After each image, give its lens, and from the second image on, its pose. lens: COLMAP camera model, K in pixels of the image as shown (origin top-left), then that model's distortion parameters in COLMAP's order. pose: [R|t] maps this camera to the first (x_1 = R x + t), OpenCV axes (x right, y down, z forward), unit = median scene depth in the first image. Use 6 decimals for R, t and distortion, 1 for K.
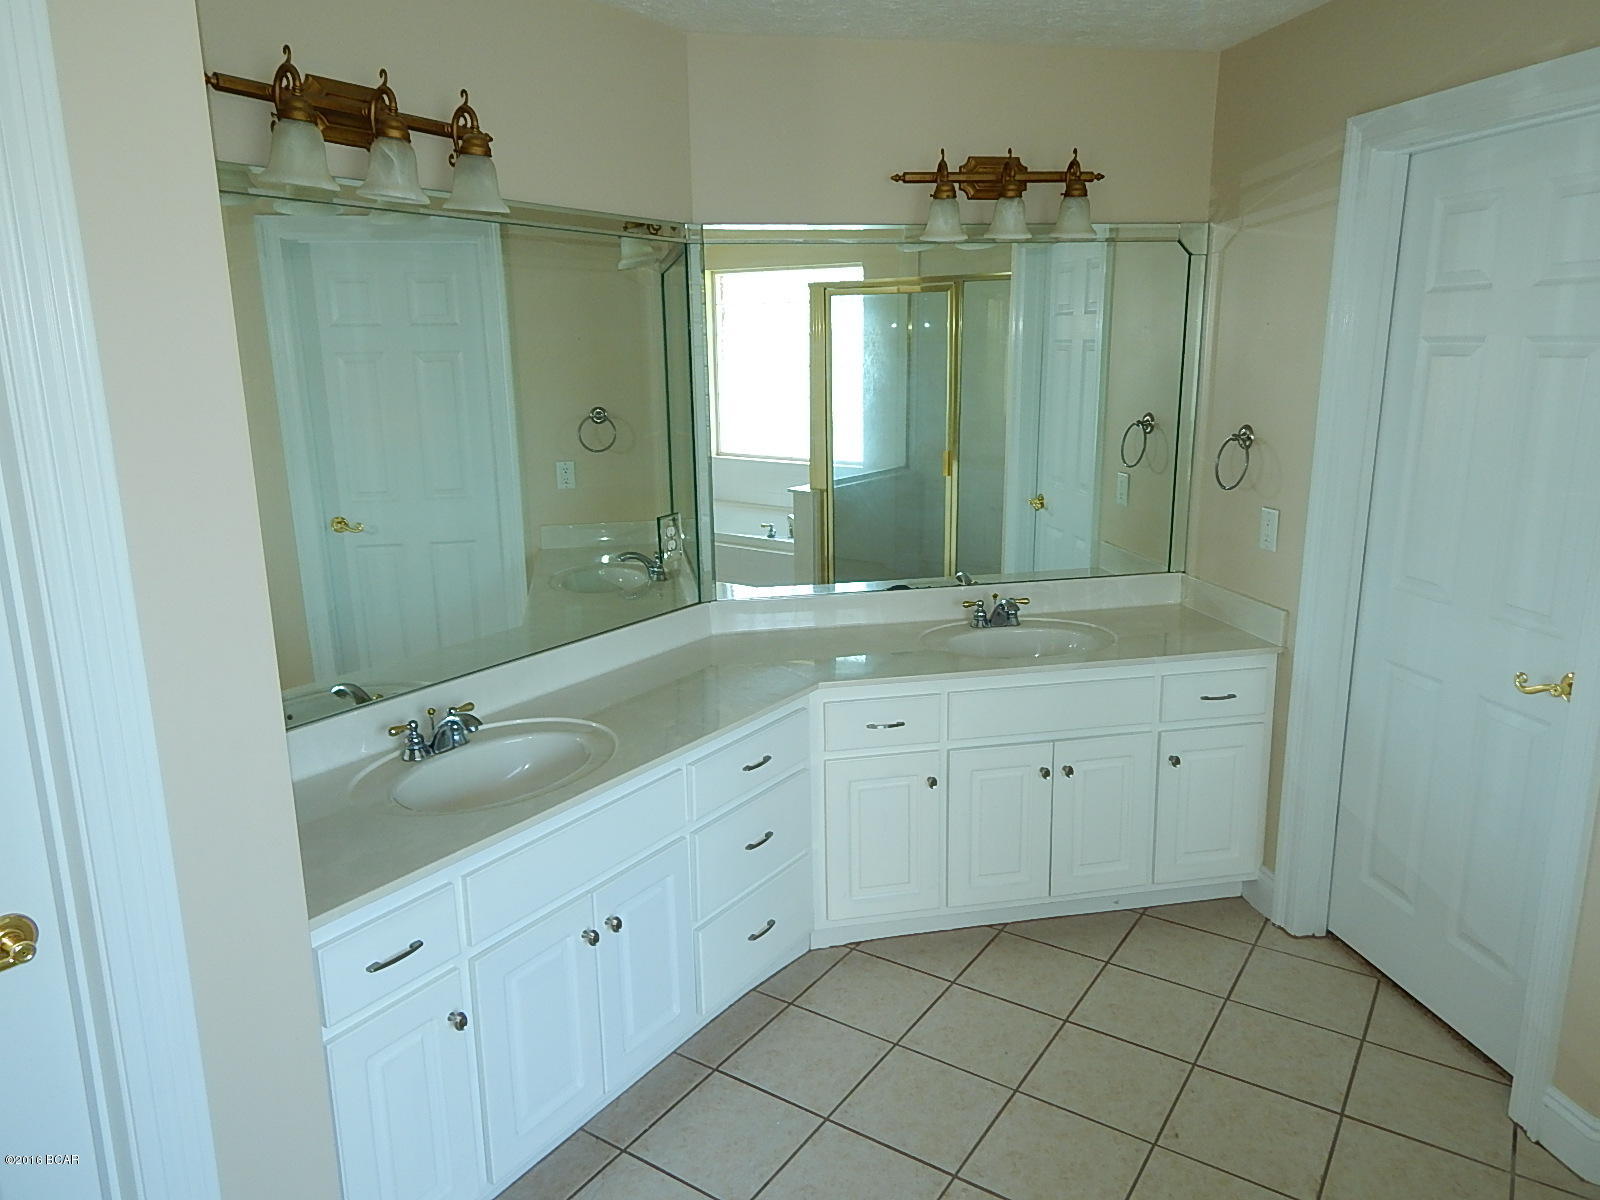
lens RADIAL K [[1080.1, 0, 792.7], [0, 1080.1, 597.2], [0, 0, 1]] dist [0.008500, -0.003884]
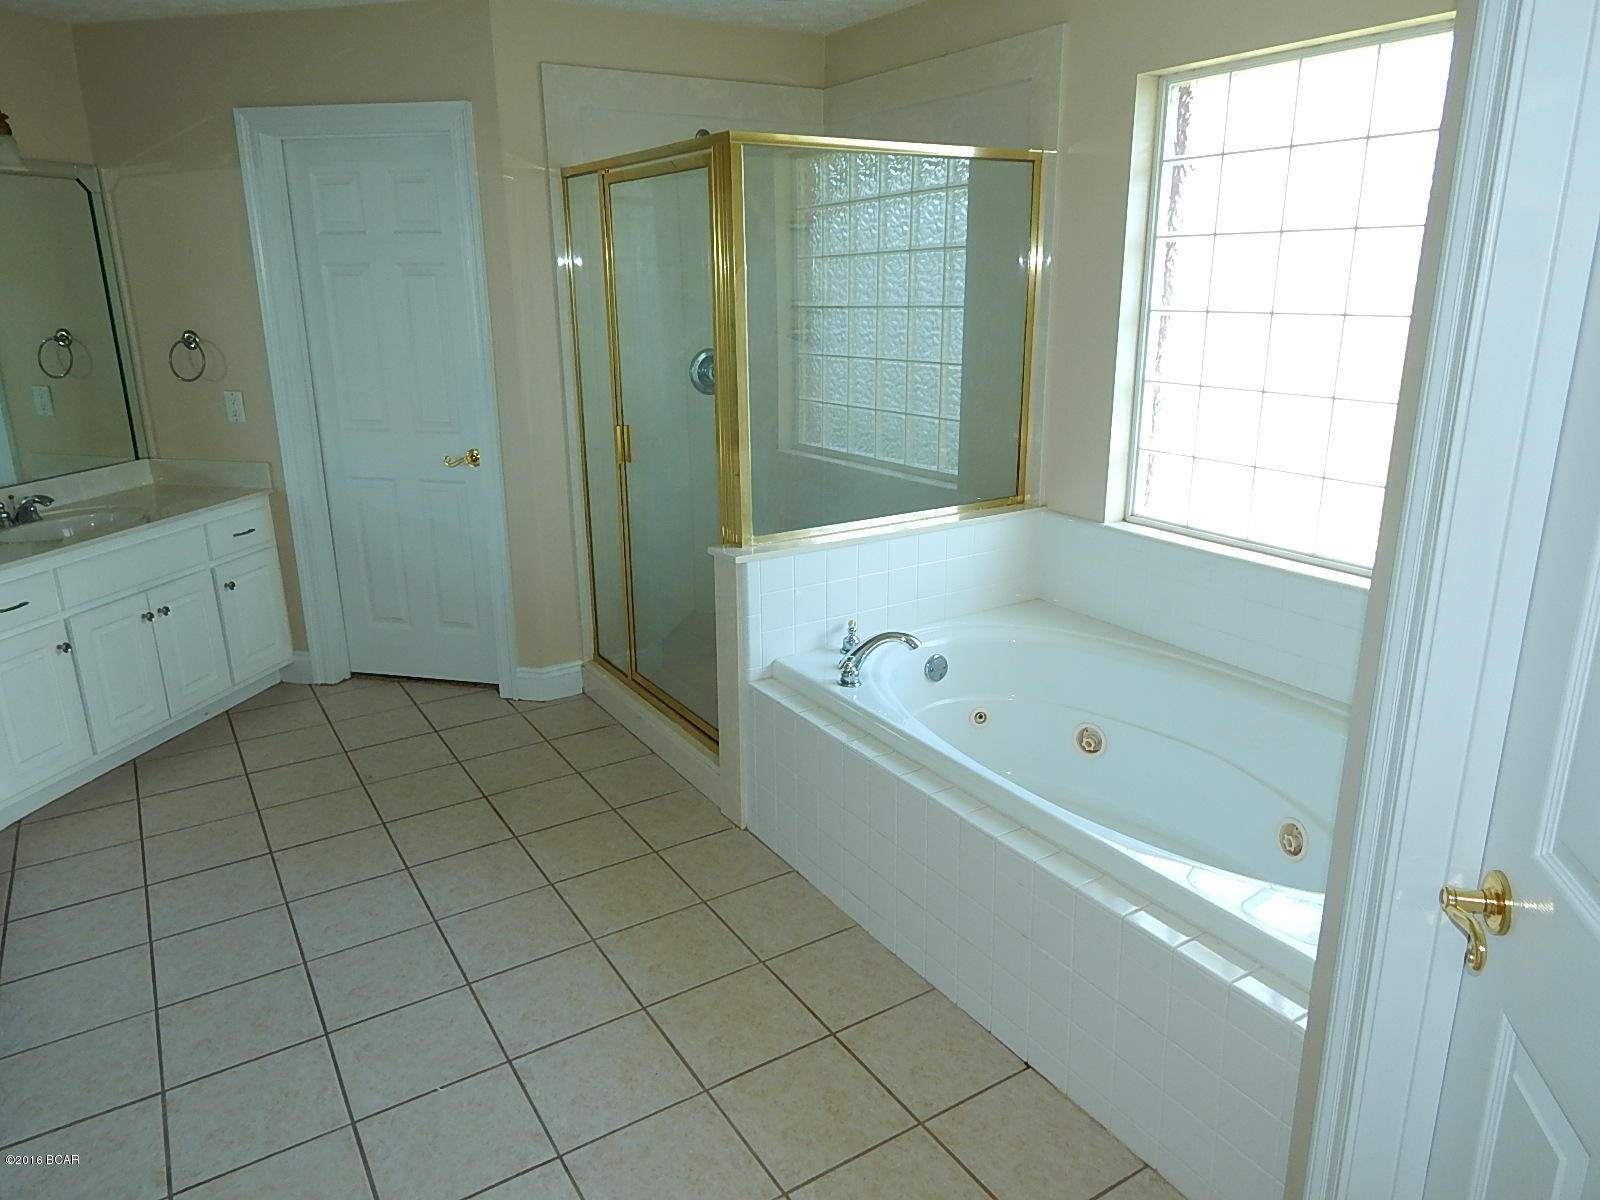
lens RADIAL K [[1080.1, 0, 805.3], [0, 1080.1, 603.1], [0, 0, 1]] dist [0.008500, -0.003884]
pose [[0.403517, -0.256296, 0.878343, -0.529802], [0.207190, 0.960626, 0.185121, 0.071258], [-0.891205, 0.107284, 0.440731, -0.213352]]
